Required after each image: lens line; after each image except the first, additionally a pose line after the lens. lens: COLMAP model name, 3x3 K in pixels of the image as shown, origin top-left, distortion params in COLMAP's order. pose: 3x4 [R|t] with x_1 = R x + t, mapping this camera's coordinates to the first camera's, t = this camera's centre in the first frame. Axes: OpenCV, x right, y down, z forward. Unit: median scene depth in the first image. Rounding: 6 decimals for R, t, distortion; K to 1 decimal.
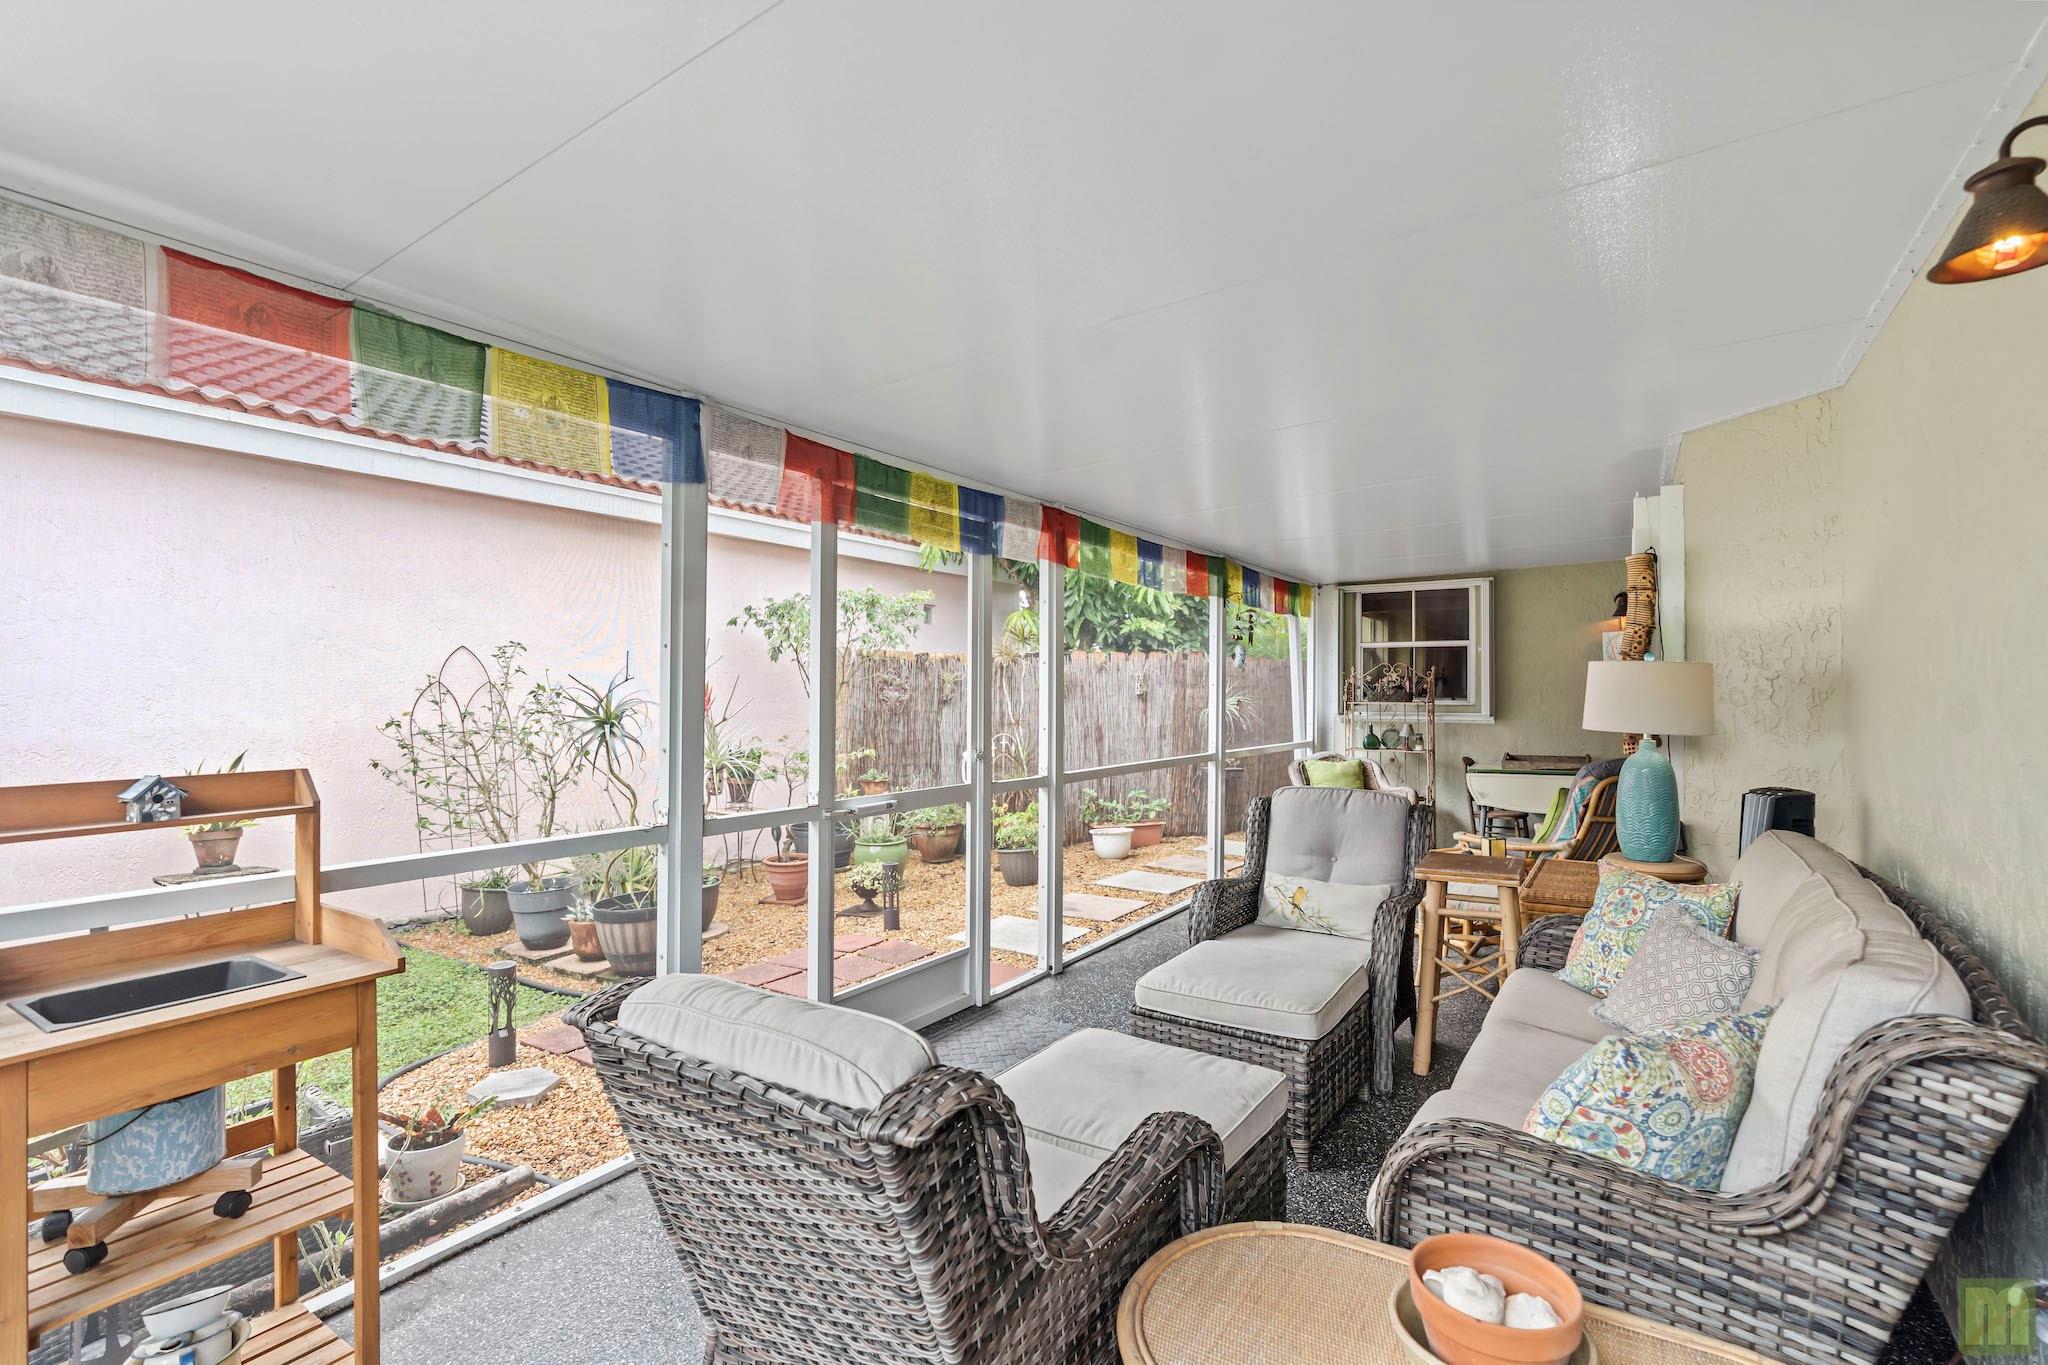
lens RADIAL K [[932.0, 0, 1025.1], [0, 932.0, 677.3], [0, 0, 1]] dist [-0.003781, 0.000885]
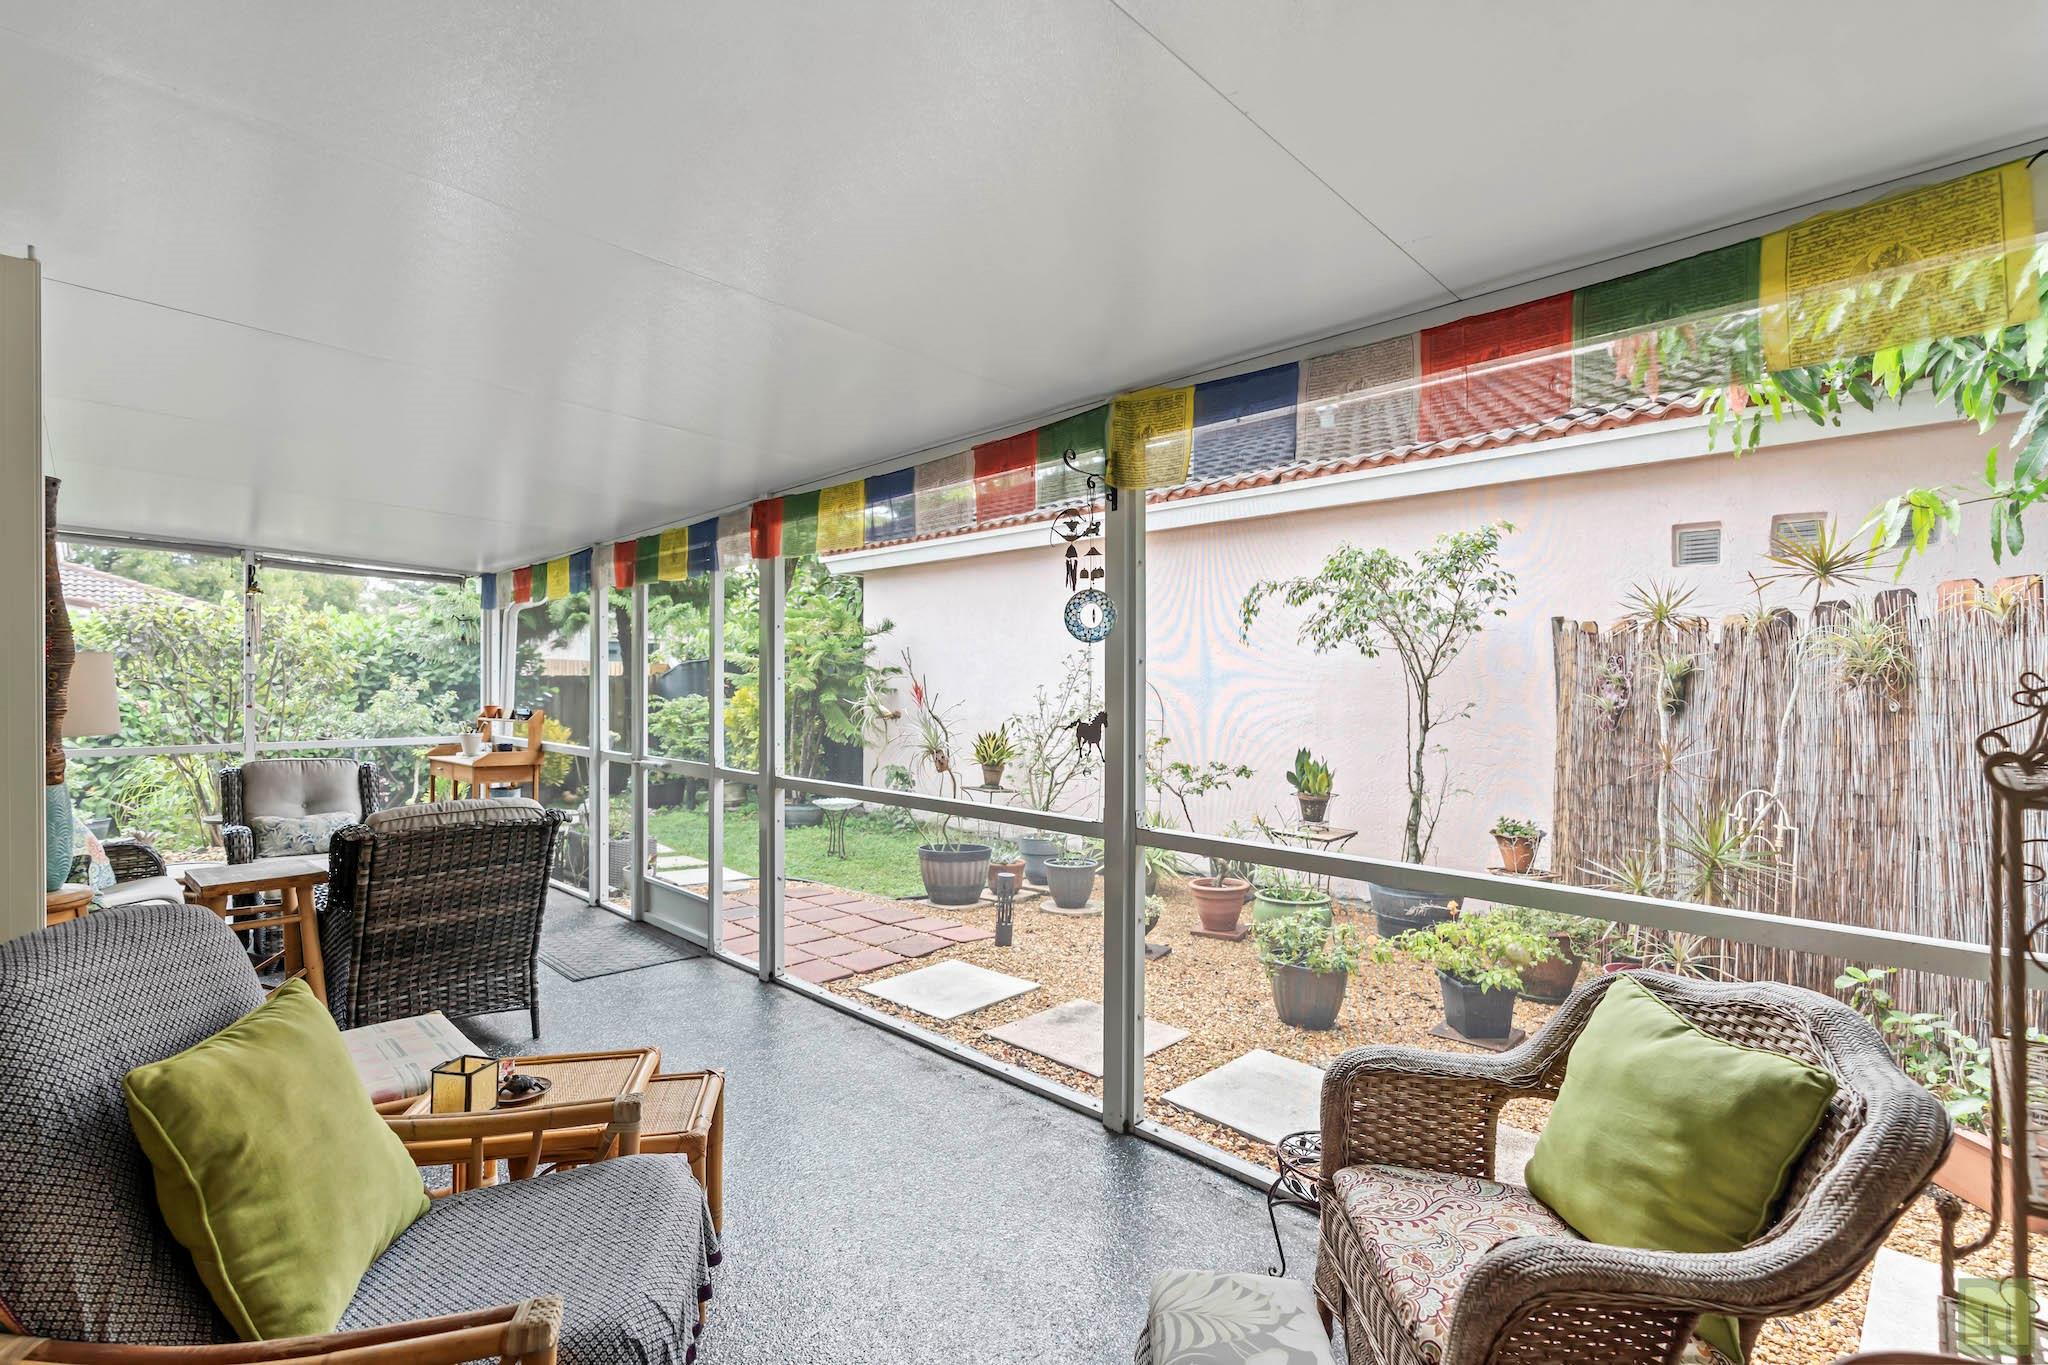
lens RADIAL K [[932.0, 0, 1025.1], [0, 932.0, 677.3], [0, 0, 1]] dist [-0.003781, 0.000885]
pose [[-0.175669, -0.001610, -0.984448, 0.803406], [0.004162, 0.999989, -0.002378, 0.004538], [0.984440, -0.004515, -0.175661, 1.244046]]
